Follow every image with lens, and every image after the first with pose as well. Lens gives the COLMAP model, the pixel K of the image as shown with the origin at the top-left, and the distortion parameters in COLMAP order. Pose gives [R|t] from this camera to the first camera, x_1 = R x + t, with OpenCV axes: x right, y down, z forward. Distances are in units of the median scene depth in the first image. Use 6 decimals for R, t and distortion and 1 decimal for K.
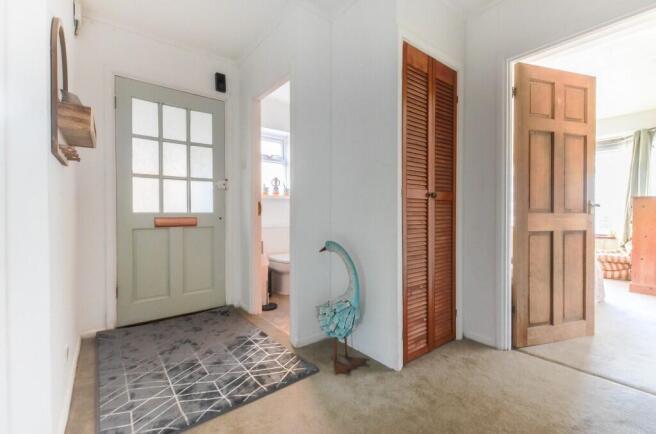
lens RADIAL K [[289.8, 0, 340.7], [0, 289.8, 221.1], [0, 0, 1]] dist [0.001687, -0.000075]
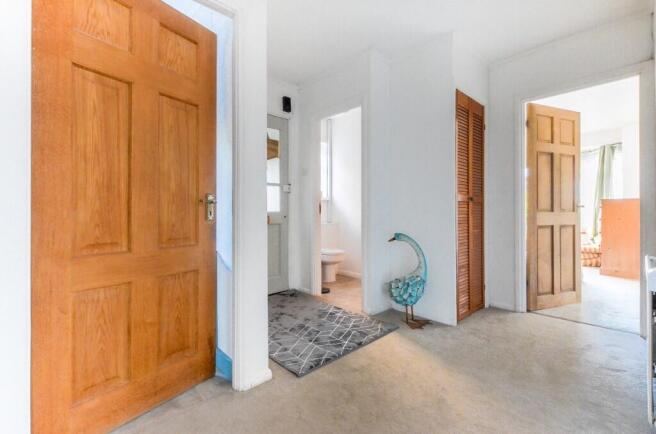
lens RADIAL K [[289.8, 0, 340.7], [0, 289.8, 221.1], [0, 0, 1]] dist [0.001687, -0.000075]
pose [[0.996606, -0.002893, 0.082266, -0.380255], [0.003383, 0.999977, -0.005814, 0.019426], [-0.082247, 0.006073, 0.996593, -0.279689]]
